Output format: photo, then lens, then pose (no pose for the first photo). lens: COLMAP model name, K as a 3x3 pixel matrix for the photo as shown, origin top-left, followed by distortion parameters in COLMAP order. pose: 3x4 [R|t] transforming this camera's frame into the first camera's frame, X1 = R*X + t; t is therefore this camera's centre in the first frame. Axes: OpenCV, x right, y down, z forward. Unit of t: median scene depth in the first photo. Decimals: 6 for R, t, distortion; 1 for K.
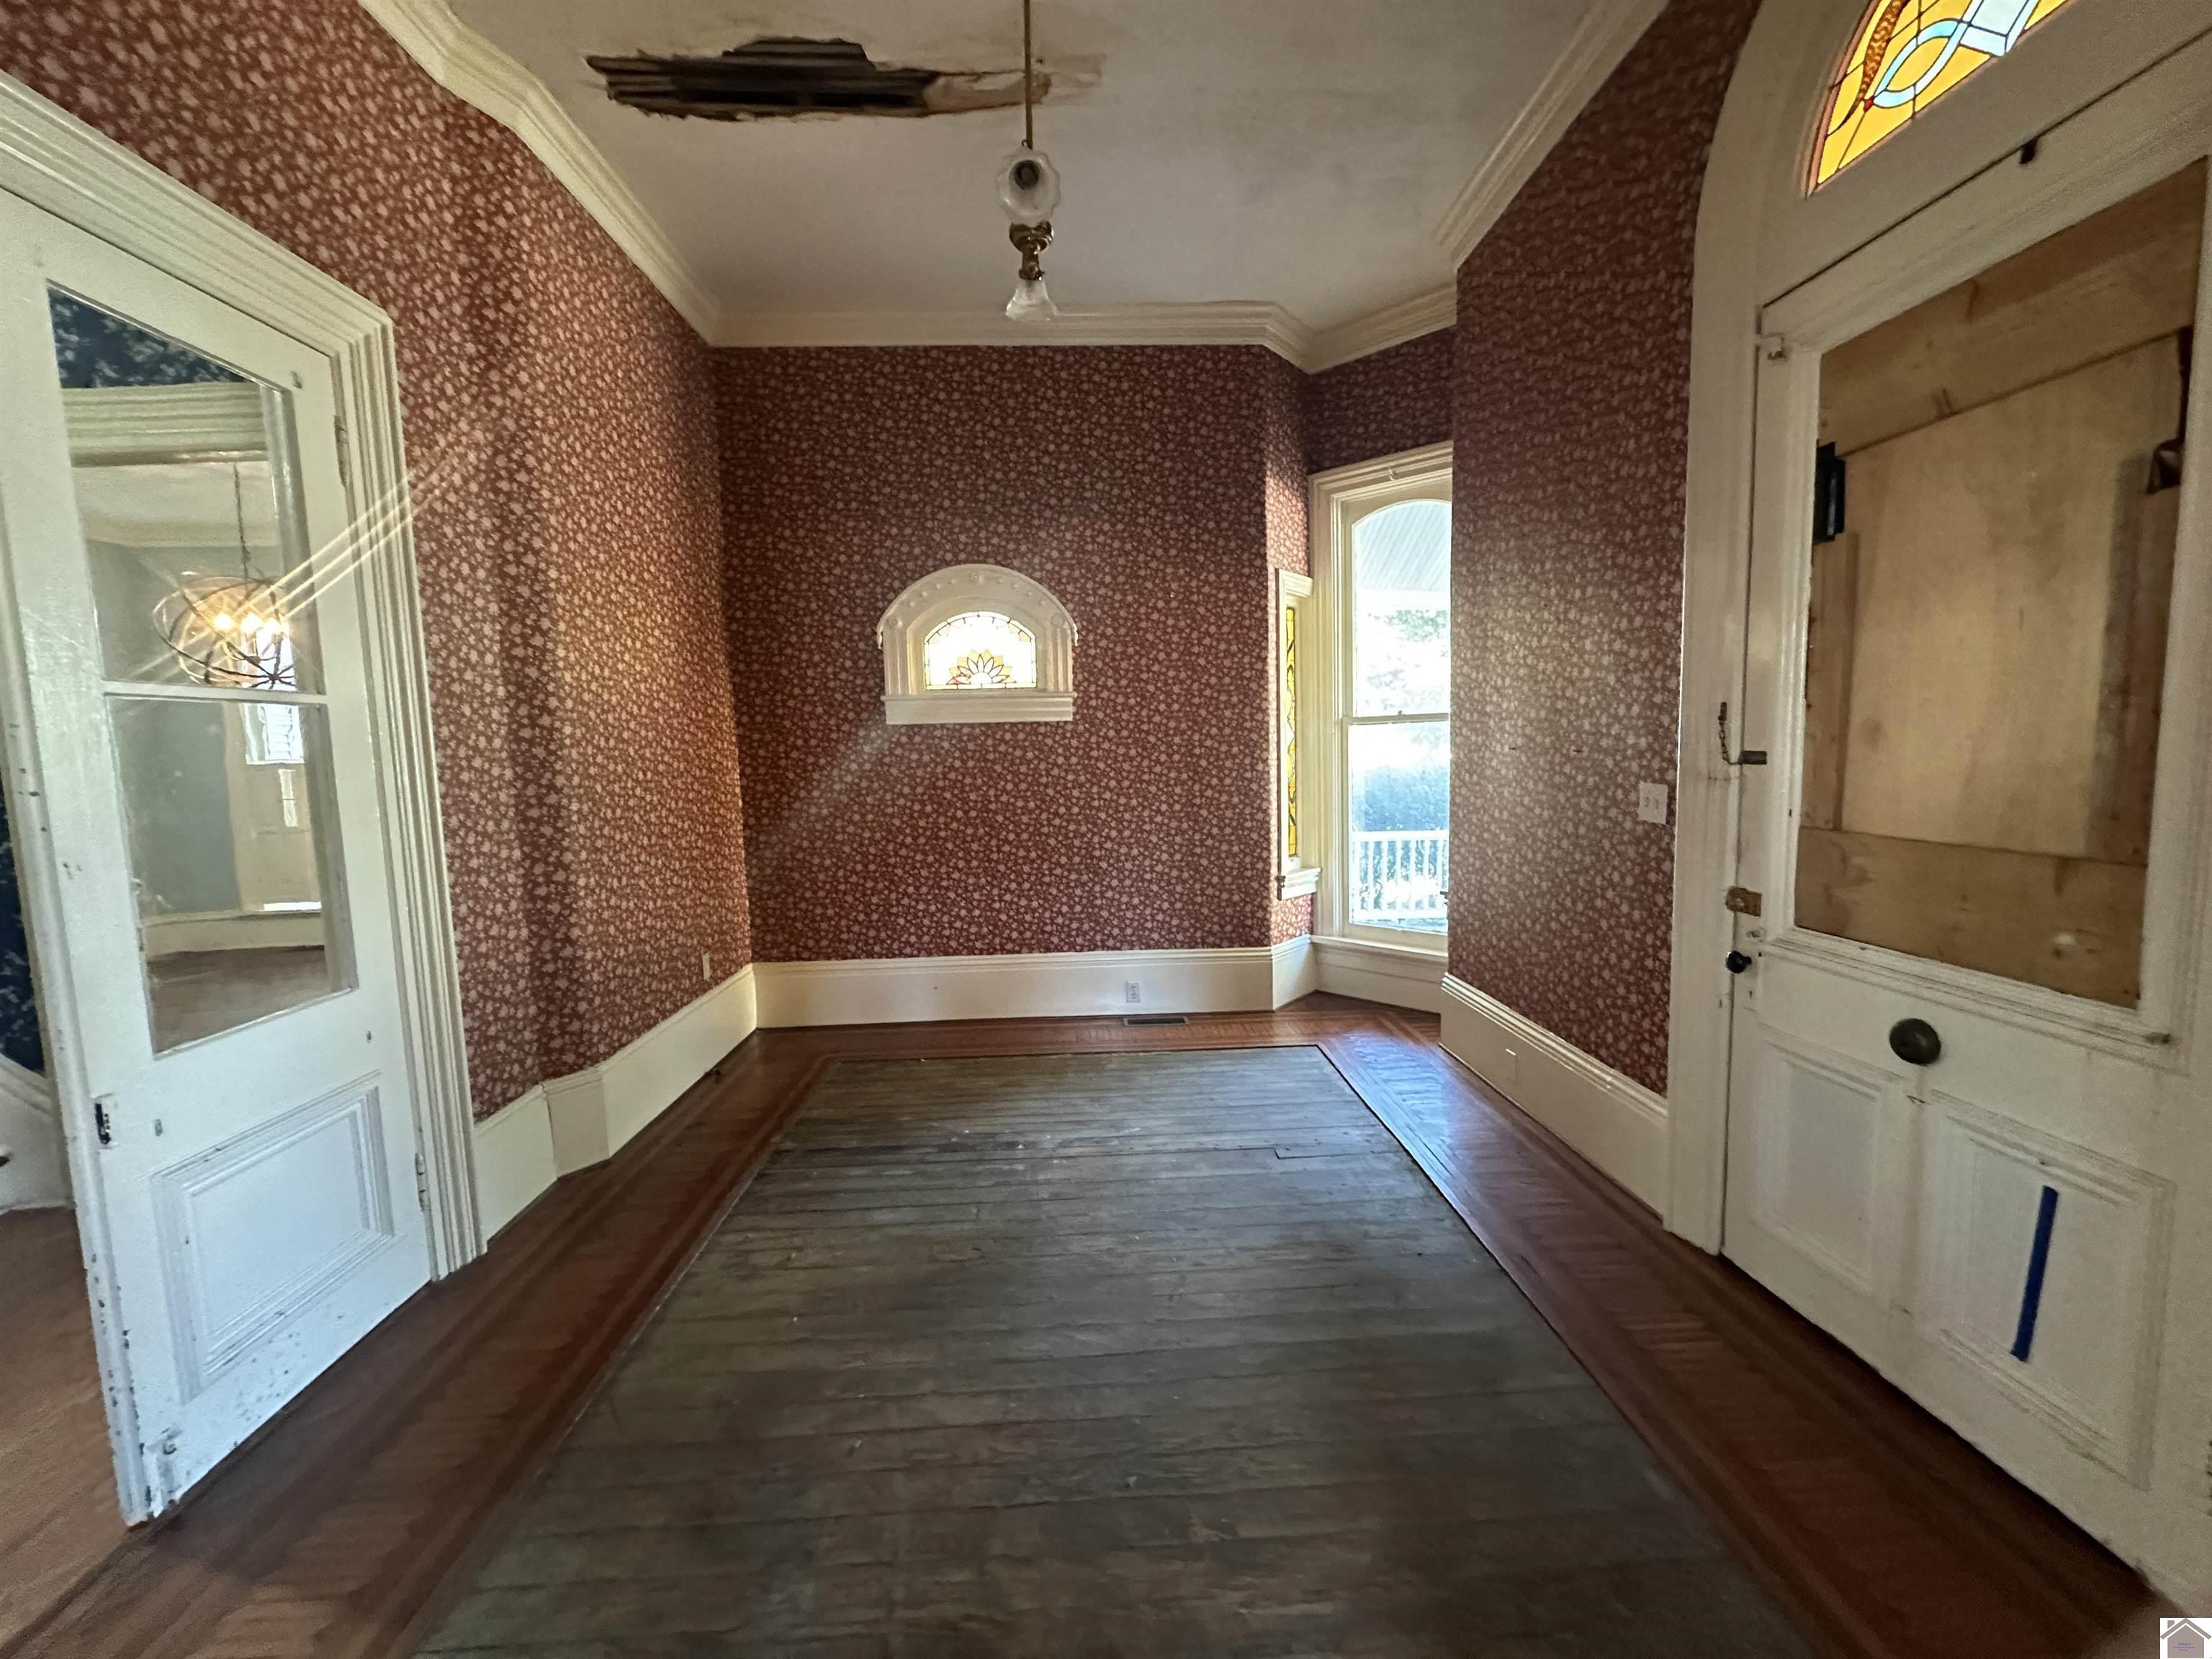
lens RADIAL K [[883.6, 0, 1103.9], [0, 883.6, 827.4], [0, 0, 1]] dist [-0.002055, 0.000132]
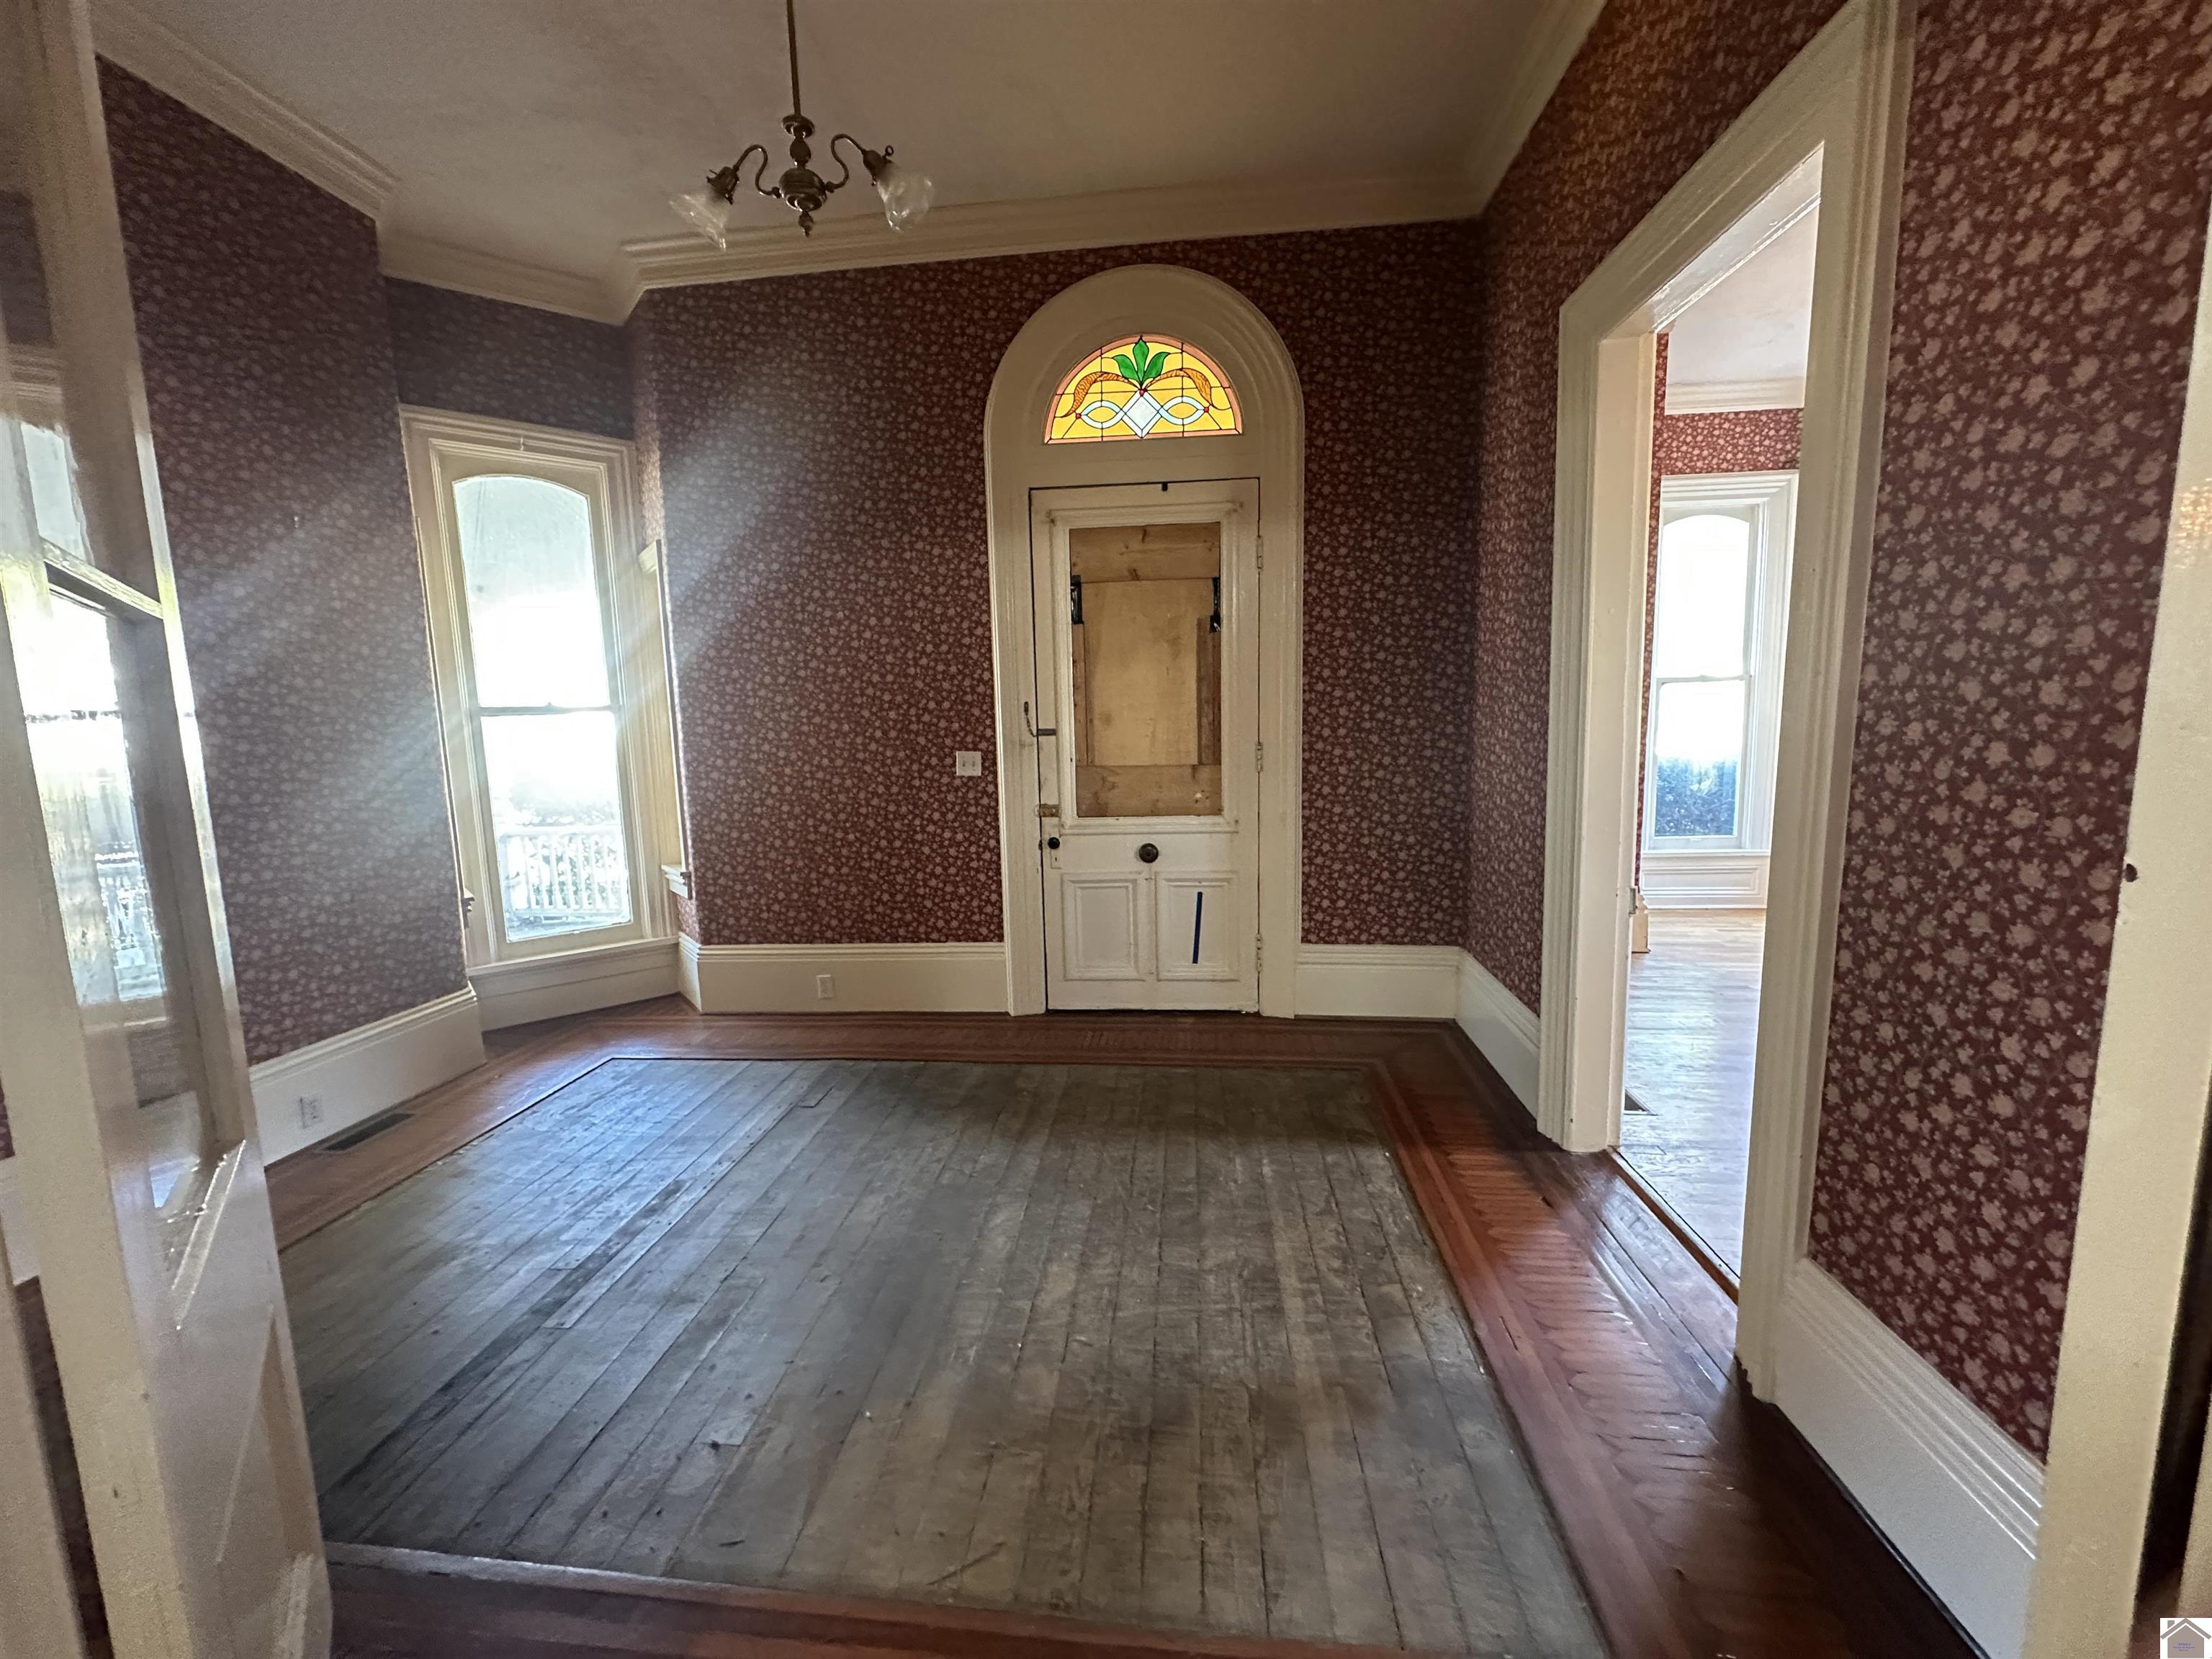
lens RADIAL K [[883.6, 0, 1103.9], [0, 883.6, 827.4], [0, 0, 1]] dist [-0.002055, 0.000132]
pose [[0.140243, -0.104004, 0.984640, -1.139423], [0.114195, 0.989530, 0.088256, -0.033017], [-0.983510, 0.100064, 0.150651, 0.644611]]
